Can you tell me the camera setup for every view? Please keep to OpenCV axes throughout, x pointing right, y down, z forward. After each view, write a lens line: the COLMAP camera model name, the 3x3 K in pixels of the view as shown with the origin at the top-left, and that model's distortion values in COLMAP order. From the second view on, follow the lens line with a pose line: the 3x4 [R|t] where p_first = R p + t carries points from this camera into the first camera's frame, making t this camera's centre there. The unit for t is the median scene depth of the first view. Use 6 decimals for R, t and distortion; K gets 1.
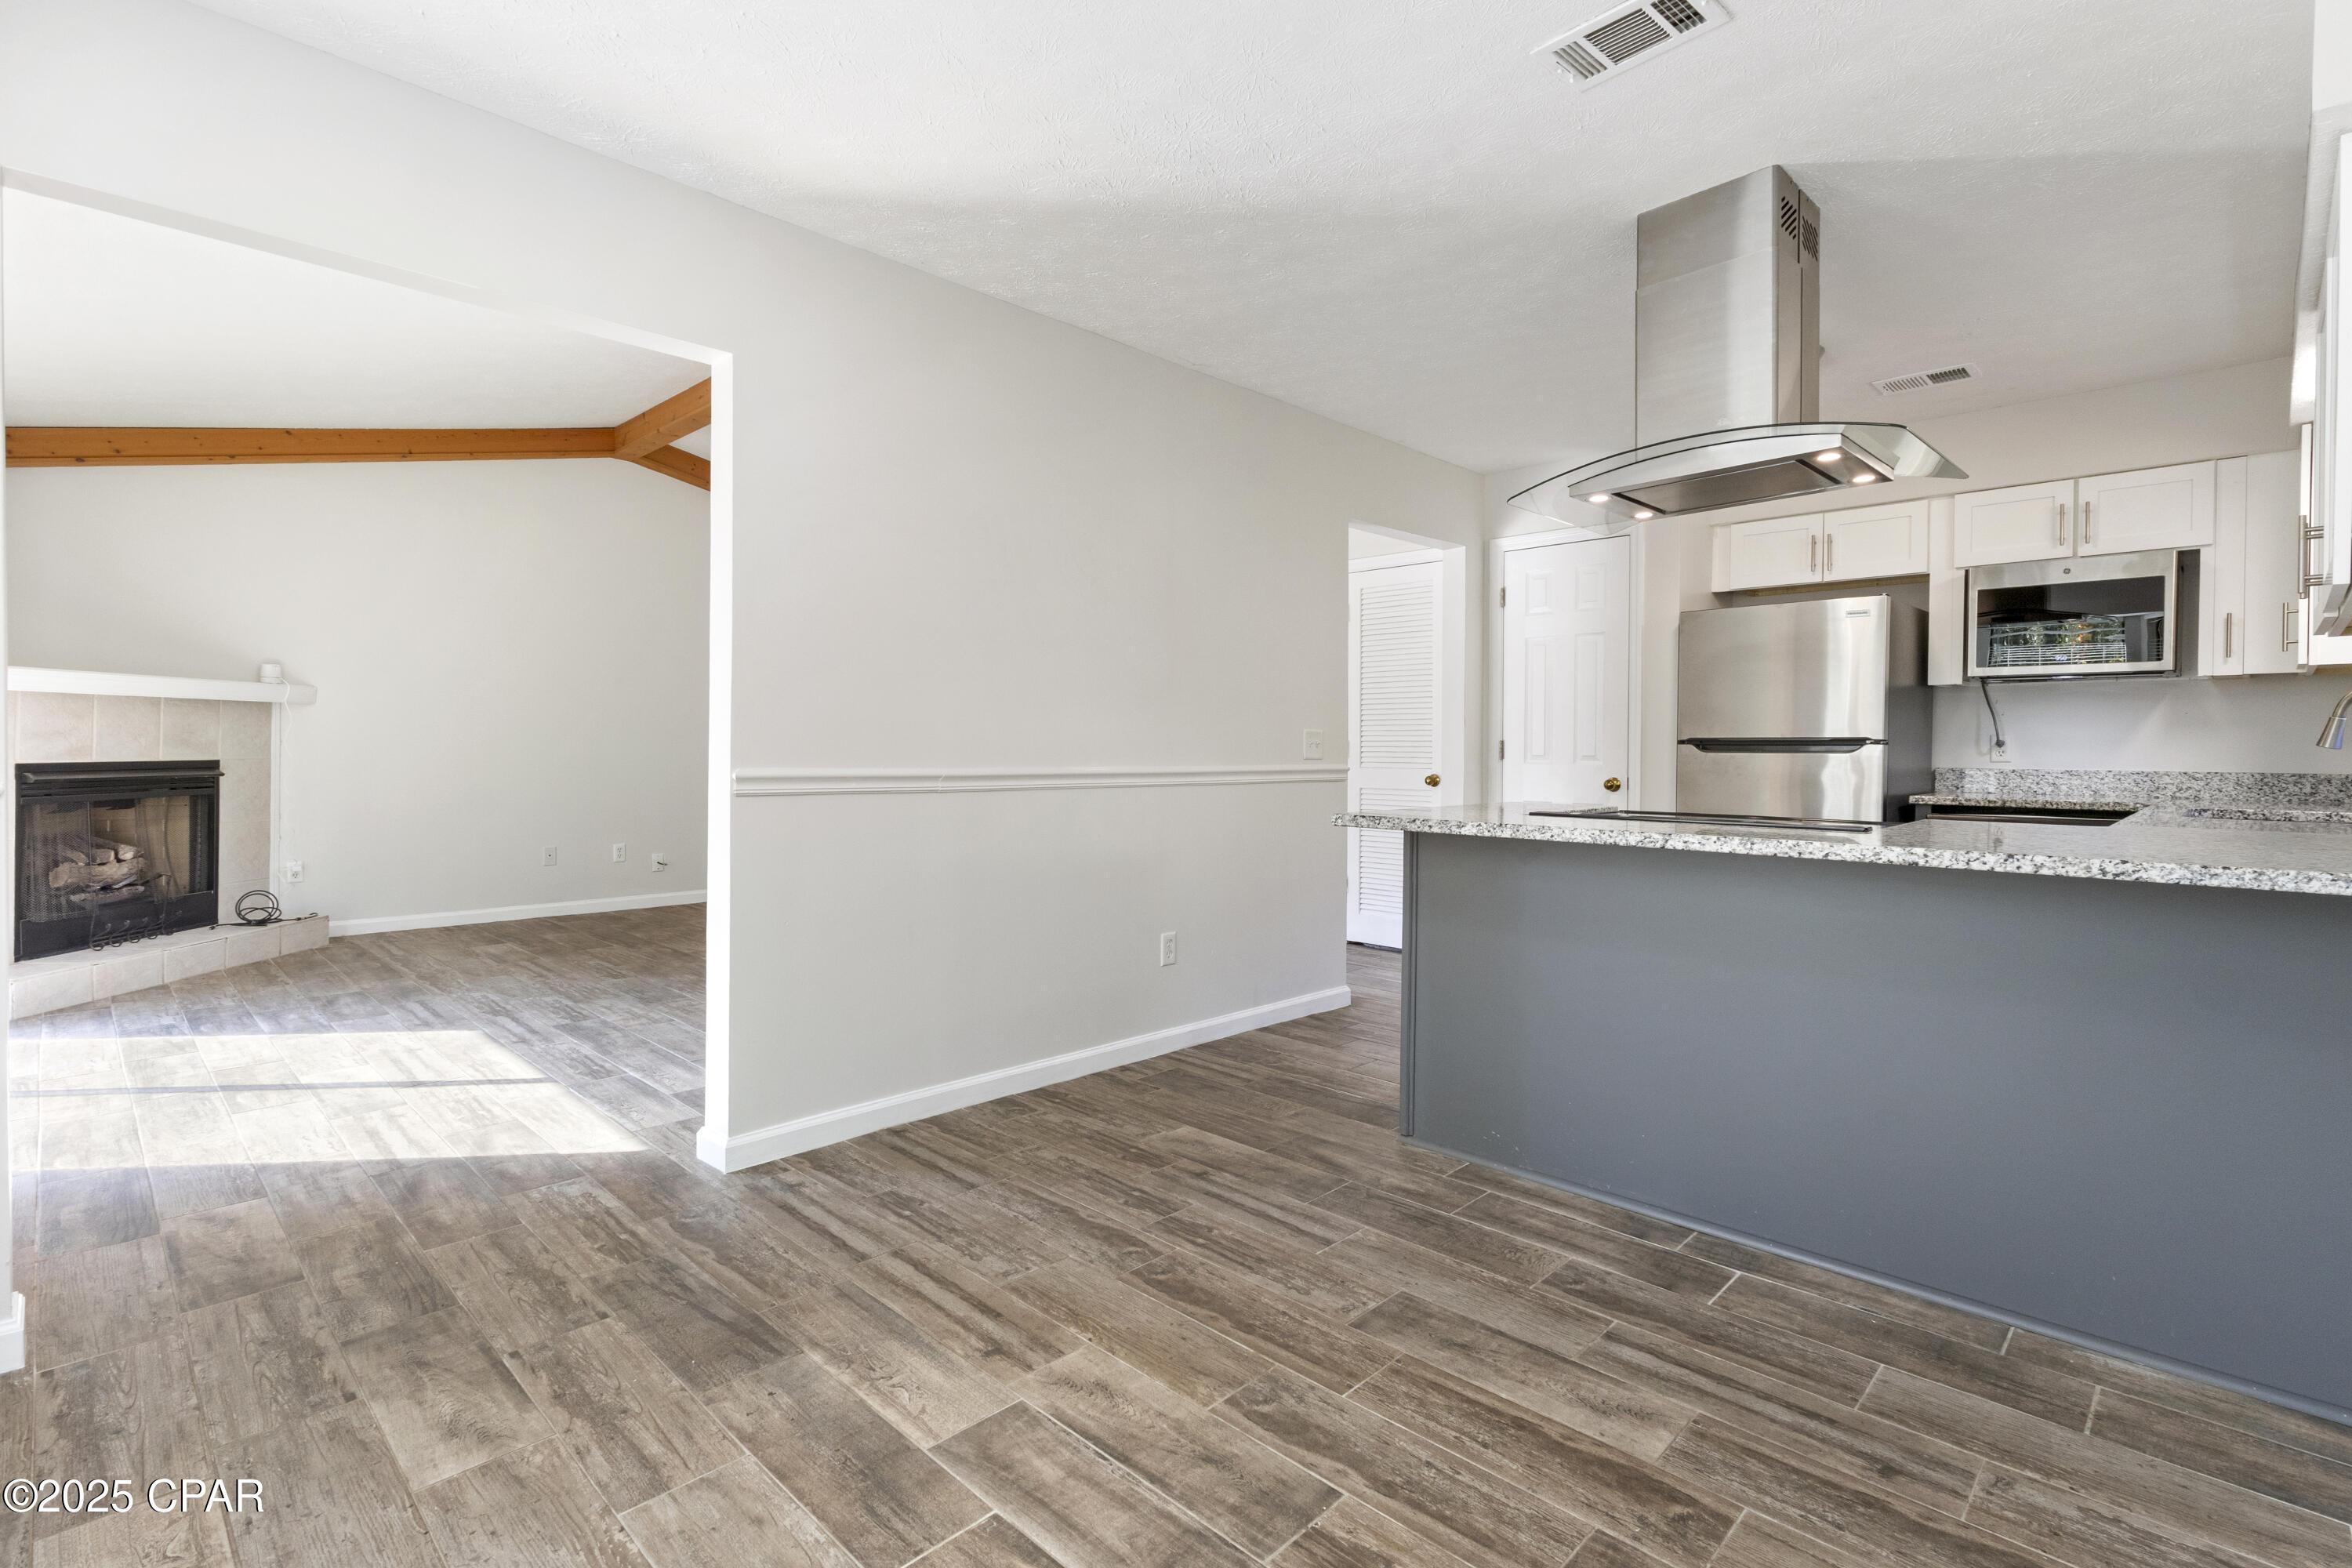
lens RADIAL K [[1103.9, 0, 1175.8], [0, 1103.9, 724.4], [0, 0, 1]] dist [0.000557, 0.000628]
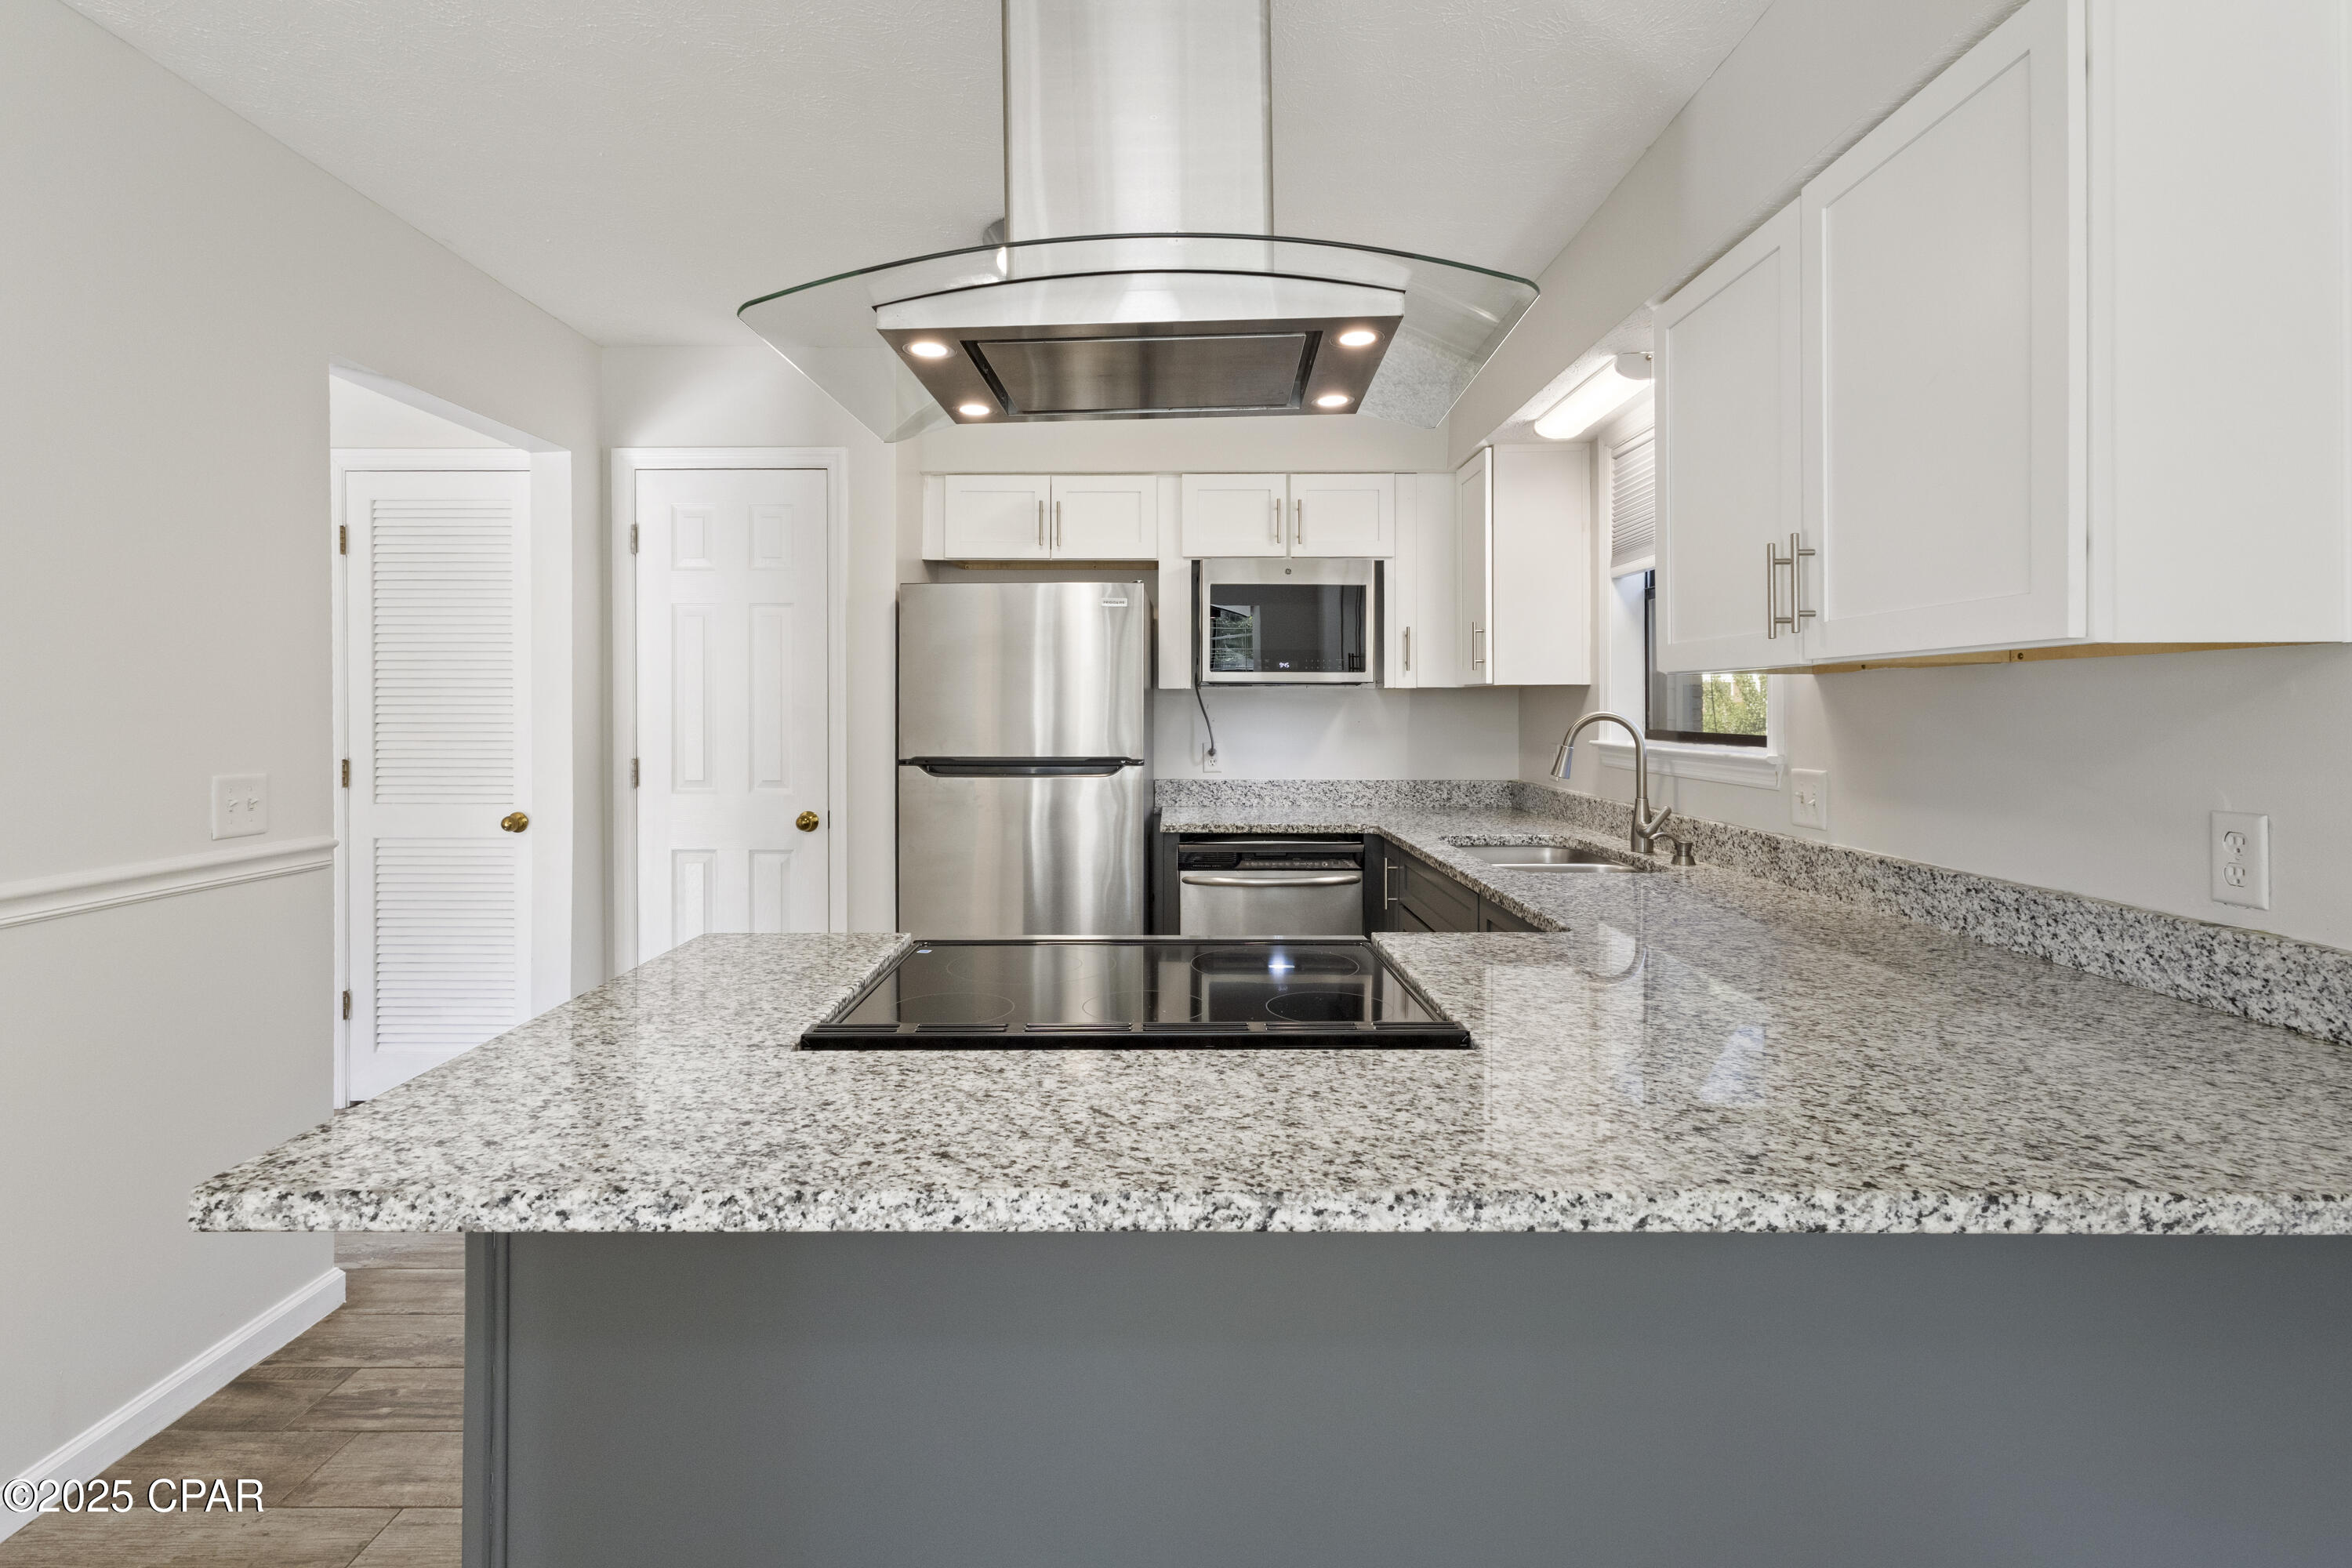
lens RADIAL K [[1103.9, 0, 1169.5], [0, 1103.9, 721.3], [0, 0, 1]] dist [0.000557, 0.000628]
pose [[0.713744, -0.014238, 0.700262, 0.134088], [-0.010687, 0.999456, 0.031214, -0.066300], [-0.700325, -0.029763, 0.713203, 0.659391]]
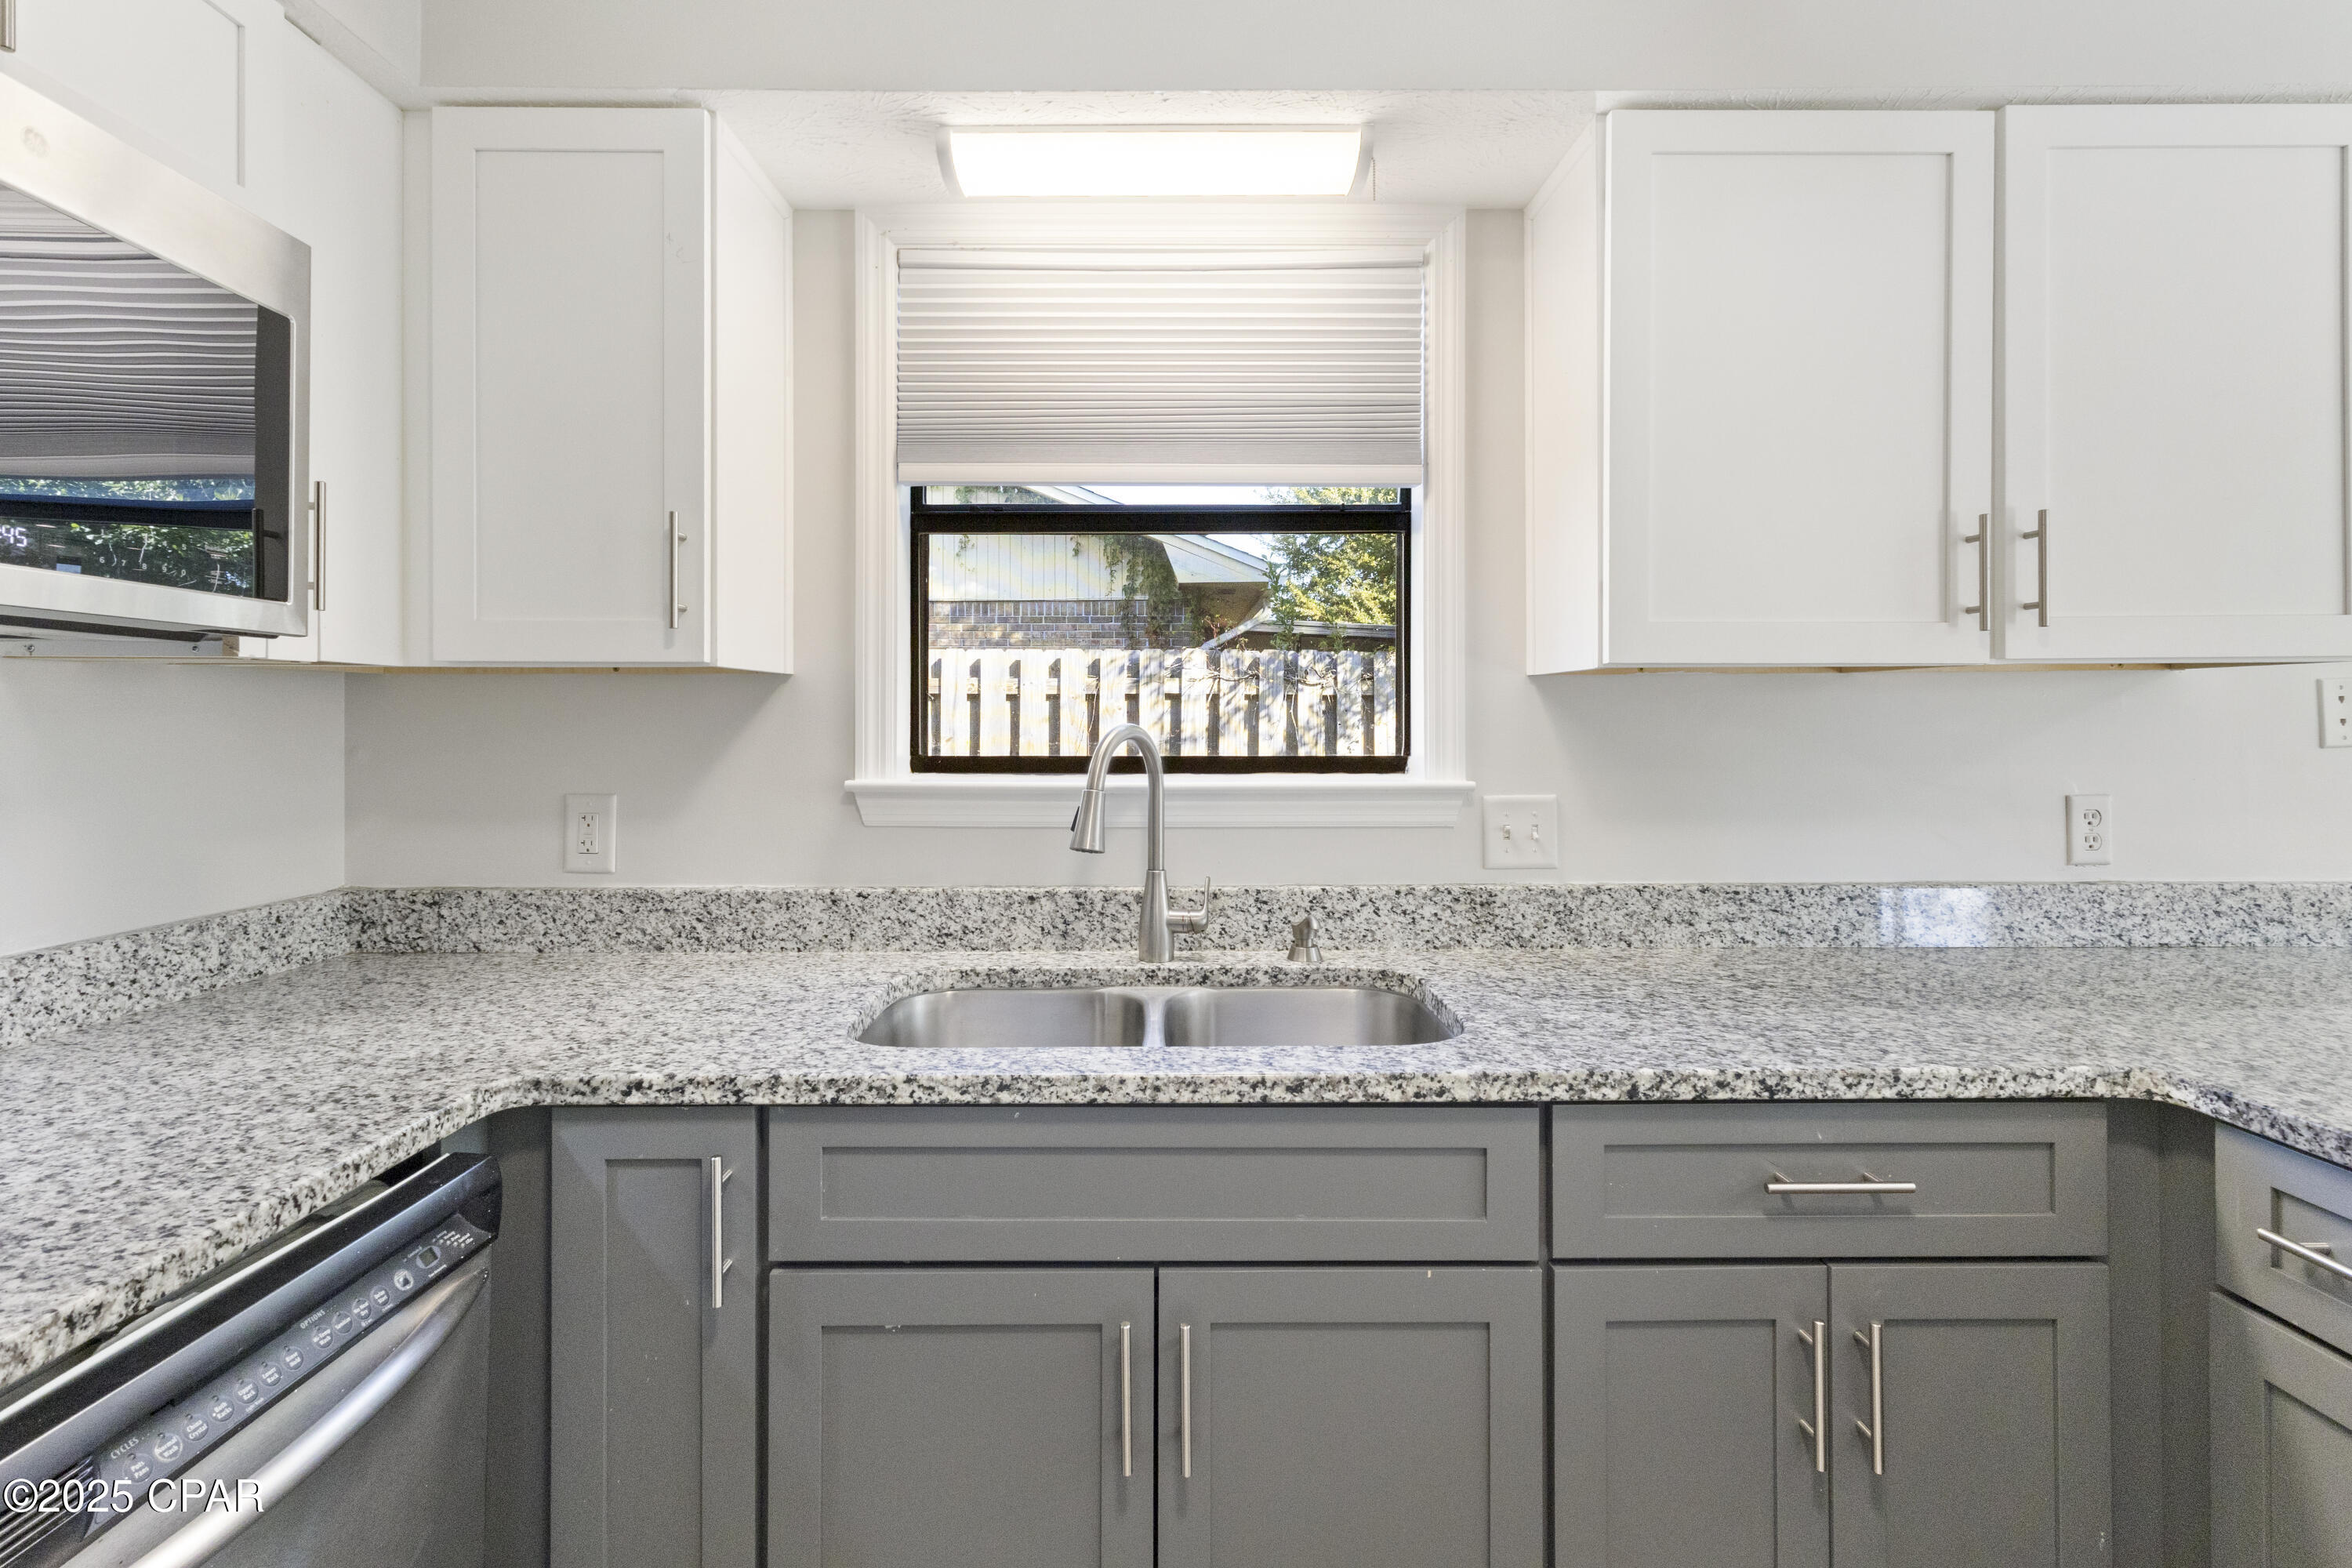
lens RADIAL K [[1103.9, 0, 1171.4], [0, 1103.9, 716.2], [0, 0, 1]] dist [0.000557, 0.000628]
pose [[-0.698322, -0.000794, 0.715784, 0.782033], [-0.016276, 0.999758, -0.014769, -0.041218], [-0.715599, -0.021963, -0.698166, 1.594470]]
